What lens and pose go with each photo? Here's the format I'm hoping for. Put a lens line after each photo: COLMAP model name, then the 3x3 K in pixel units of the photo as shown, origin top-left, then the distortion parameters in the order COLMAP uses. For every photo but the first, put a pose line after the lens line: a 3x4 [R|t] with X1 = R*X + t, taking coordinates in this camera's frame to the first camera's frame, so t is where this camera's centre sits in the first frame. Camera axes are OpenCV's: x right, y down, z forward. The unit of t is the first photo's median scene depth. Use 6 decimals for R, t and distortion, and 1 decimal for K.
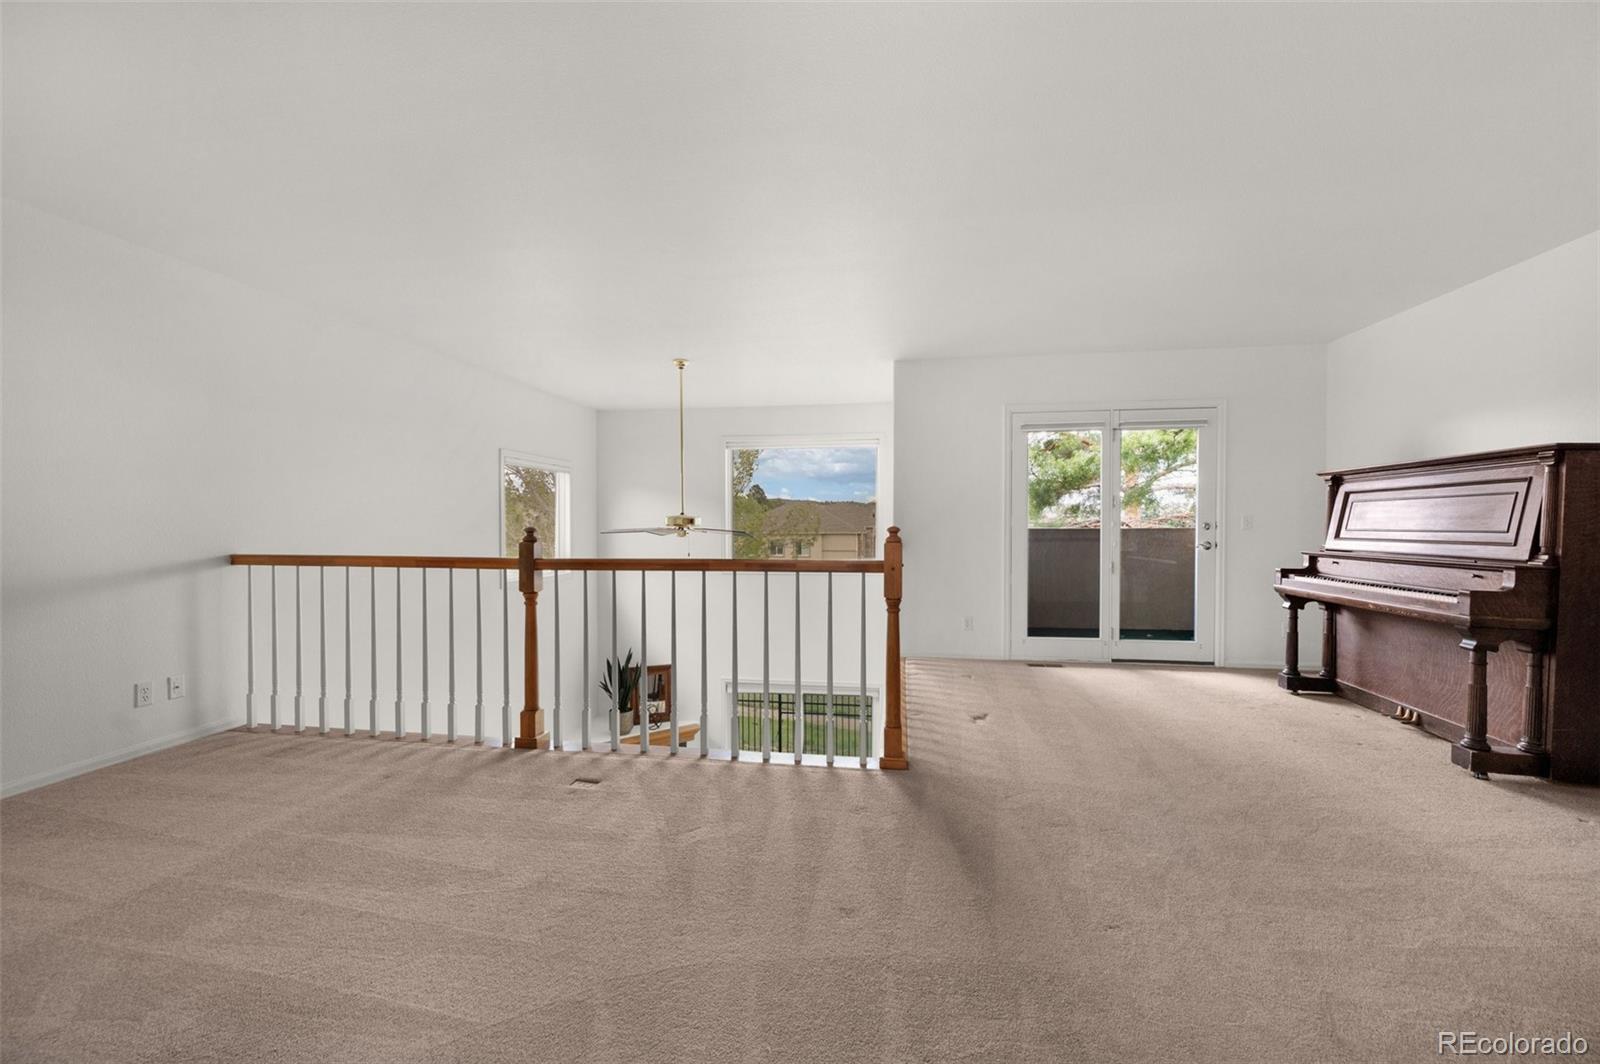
lens RADIAL K [[639.4, 0, 798.1], [0, 639.4, 531.0], [0, 0, 1]] dist [-0.006948, 0.000159]
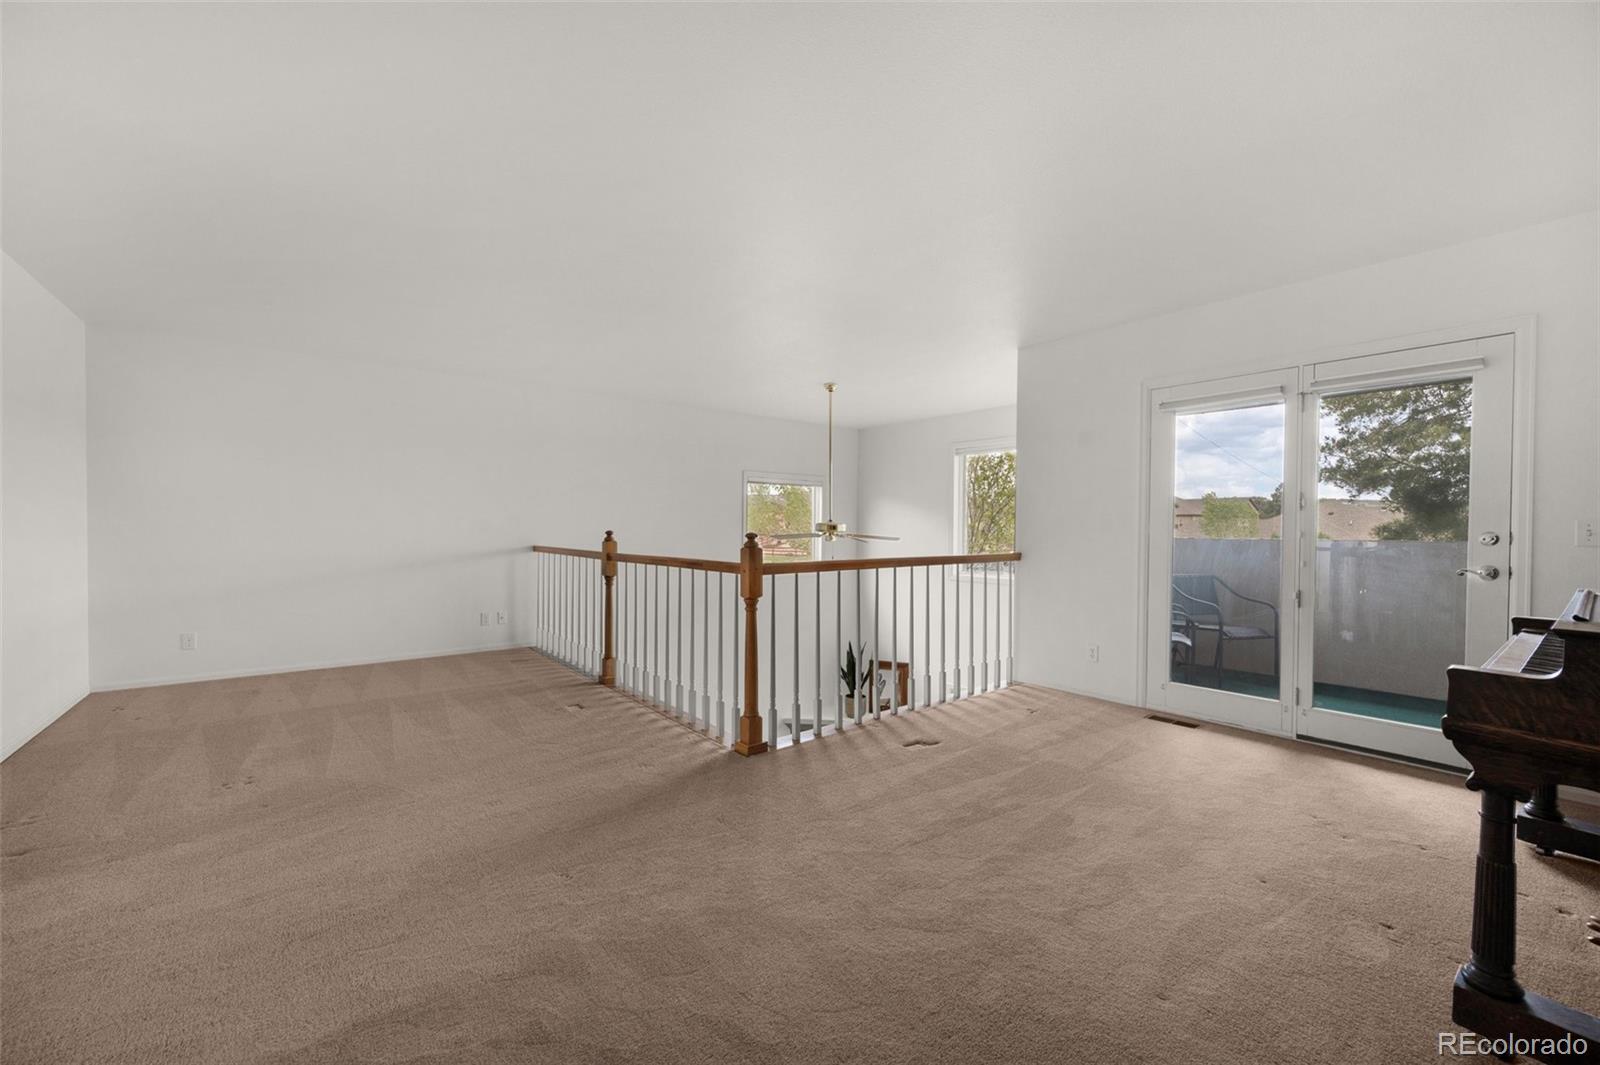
lens RADIAL K [[639.4, 0, 808.2], [0, 639.4, 536.4], [0, 0, 1]] dist [-0.006948, 0.000159]
pose [[0.740190, 0.012458, -0.672283, 0.841251], [-0.014687, 0.999889, 0.002358, -0.003165], [0.672238, 0.008128, 0.740291, 0.228128]]
